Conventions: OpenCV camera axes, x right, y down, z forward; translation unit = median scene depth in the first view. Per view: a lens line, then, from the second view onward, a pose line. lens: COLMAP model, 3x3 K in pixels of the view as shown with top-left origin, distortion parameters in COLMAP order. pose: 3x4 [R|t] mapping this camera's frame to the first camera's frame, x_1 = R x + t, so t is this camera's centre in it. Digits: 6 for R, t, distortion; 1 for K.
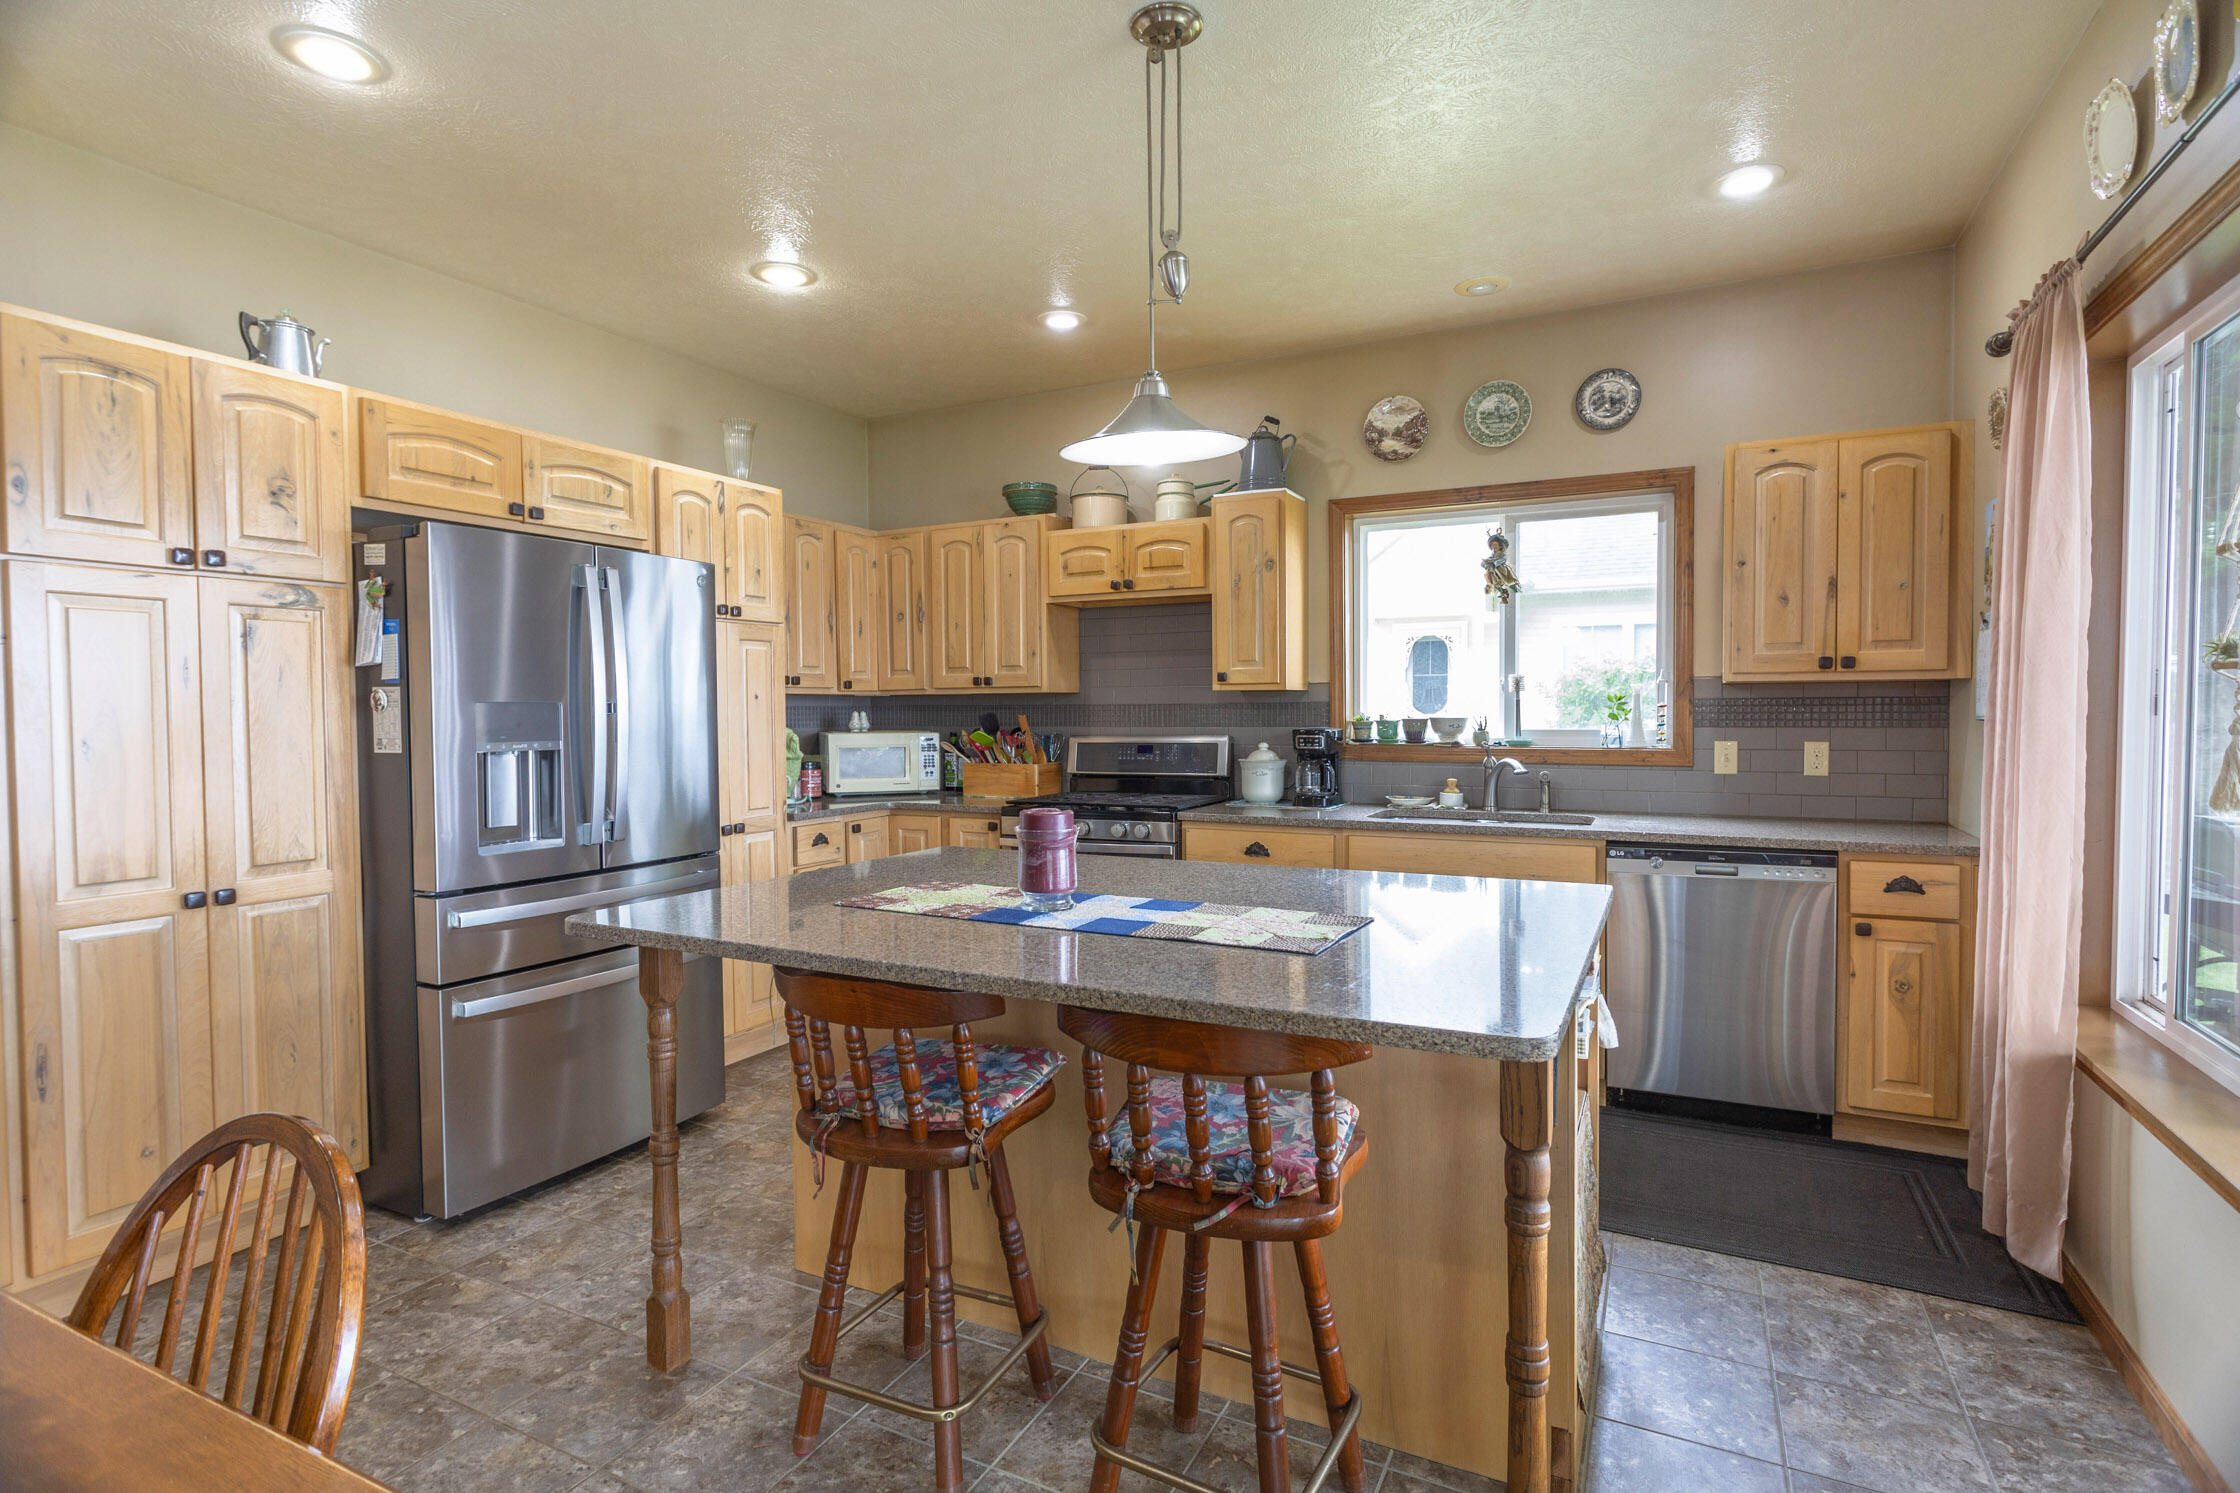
lens RADIAL K [[1147.6, 0, 1068.9], [0, 1147.6, 745.3], [0, 0, 1]] dist [0.000018, 0.000145]
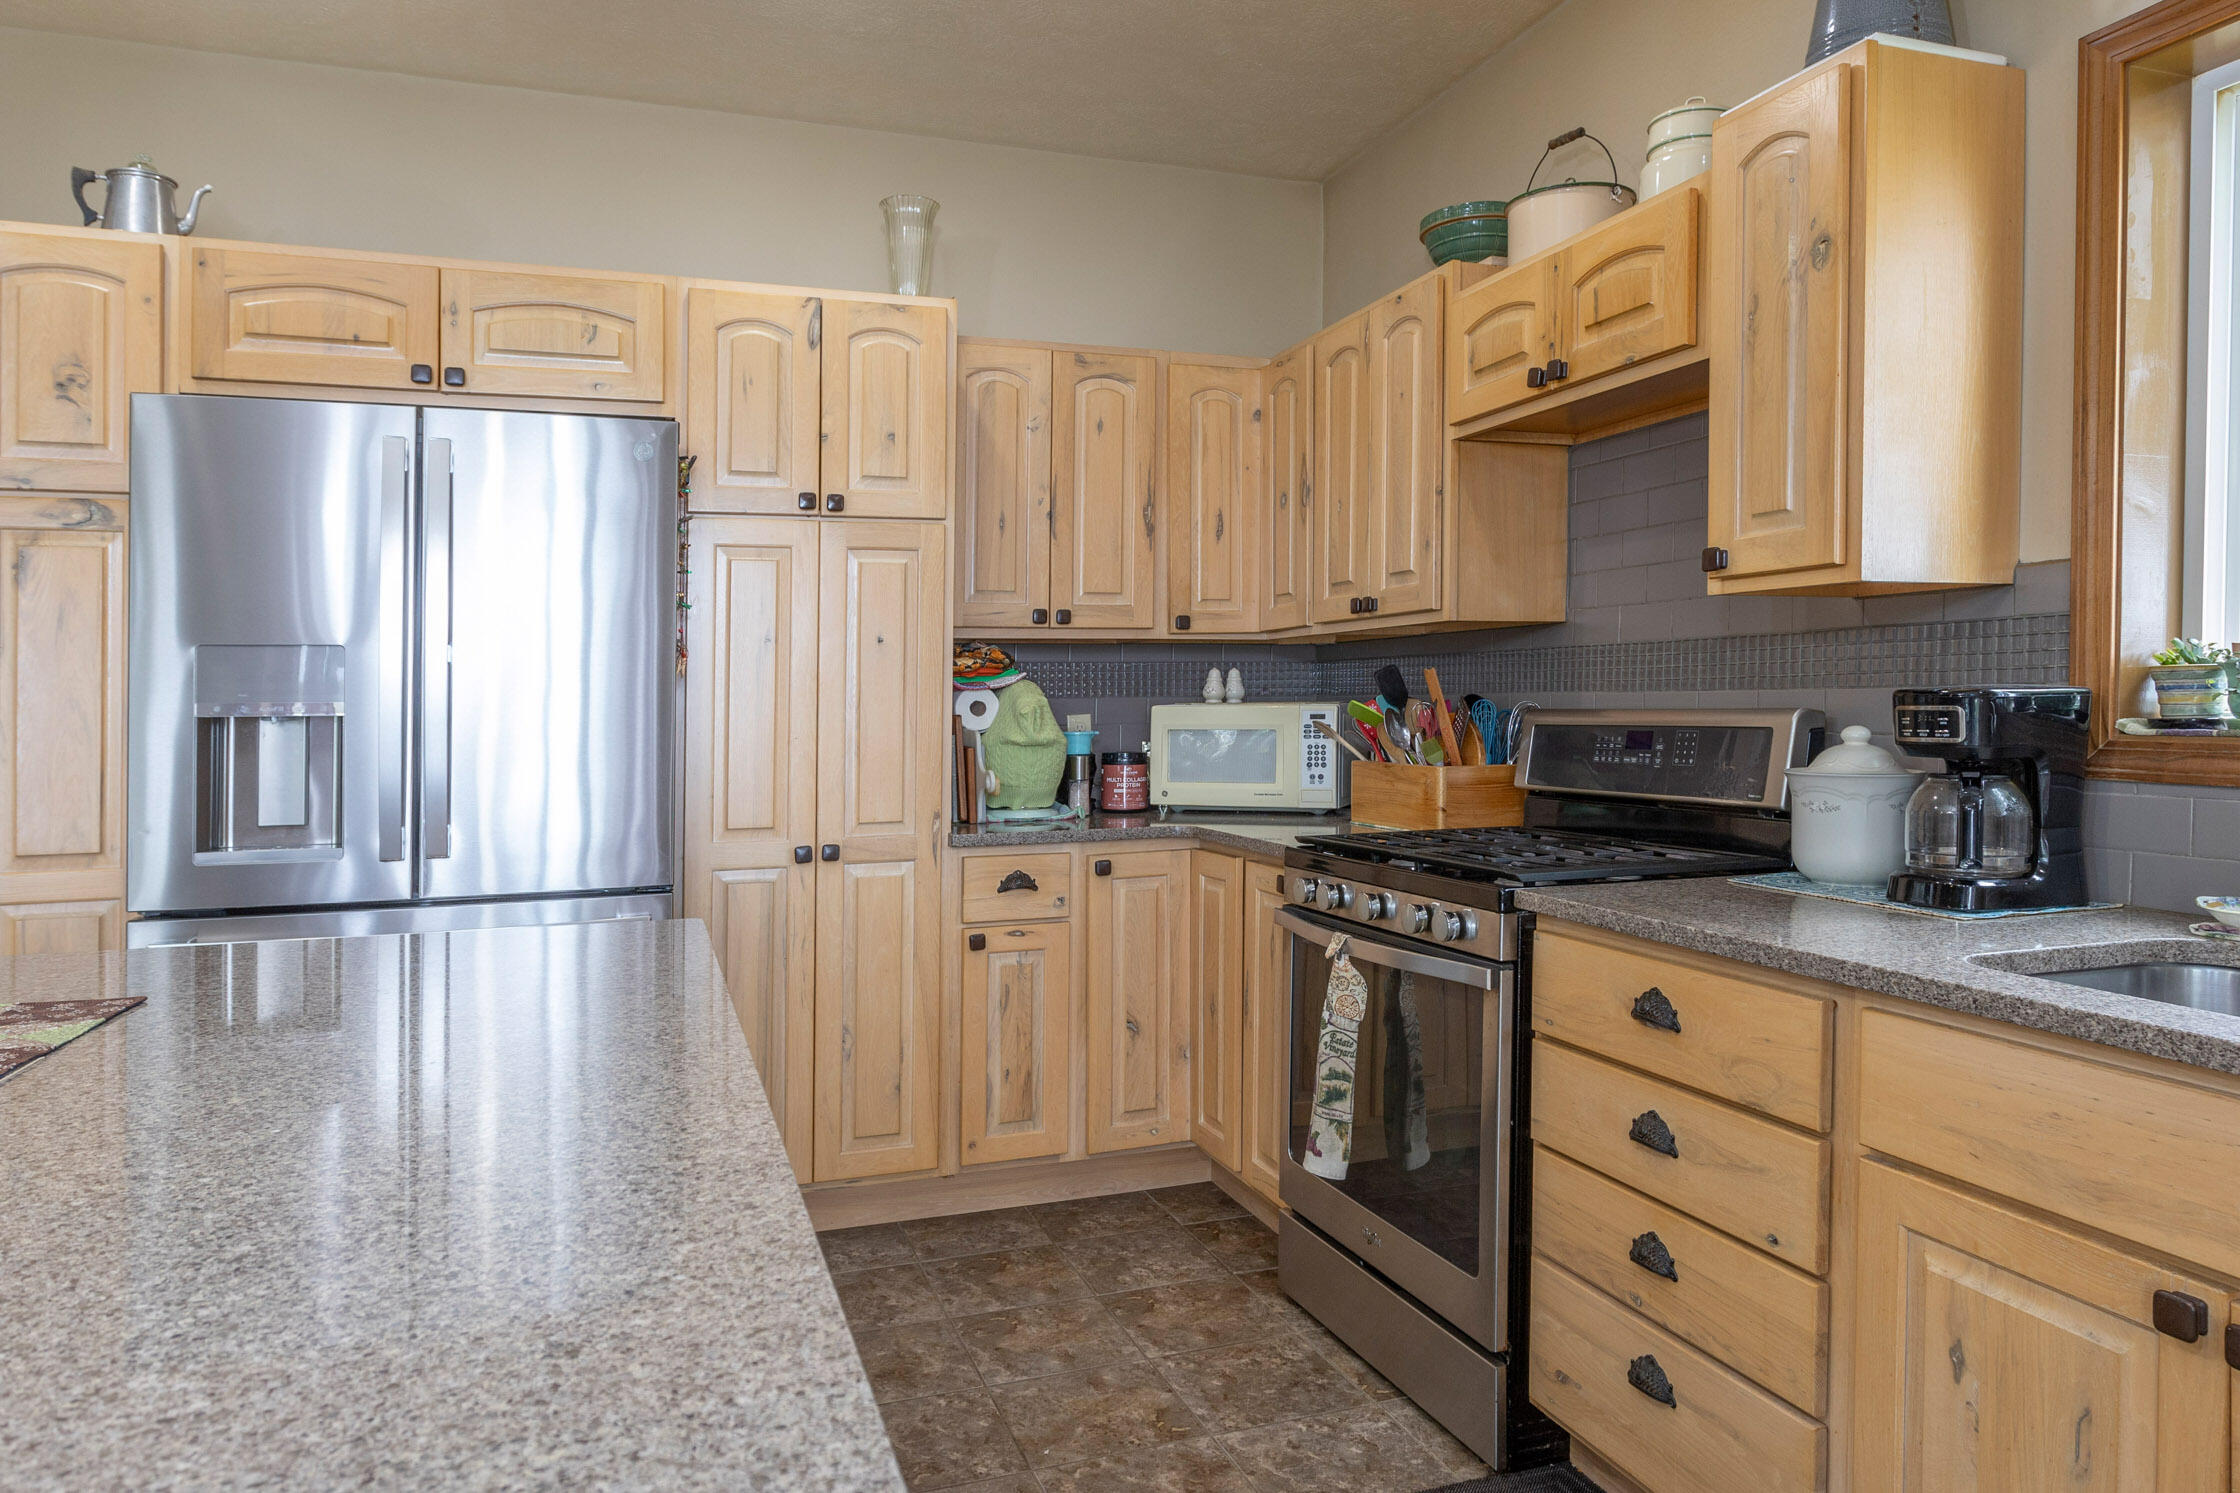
lens RADIAL K [[1445.3, 0, 1123.2], [0, 1445.3, 710.7], [0, 0, 1]] dist [-0.001318, -0.001157]
pose [[0.731324, 0.003308, -0.682022, 0.331198], [-0.016437, 0.999783, -0.012775, 0.002878], [0.681832, 0.020553, 0.731220, 0.499161]]
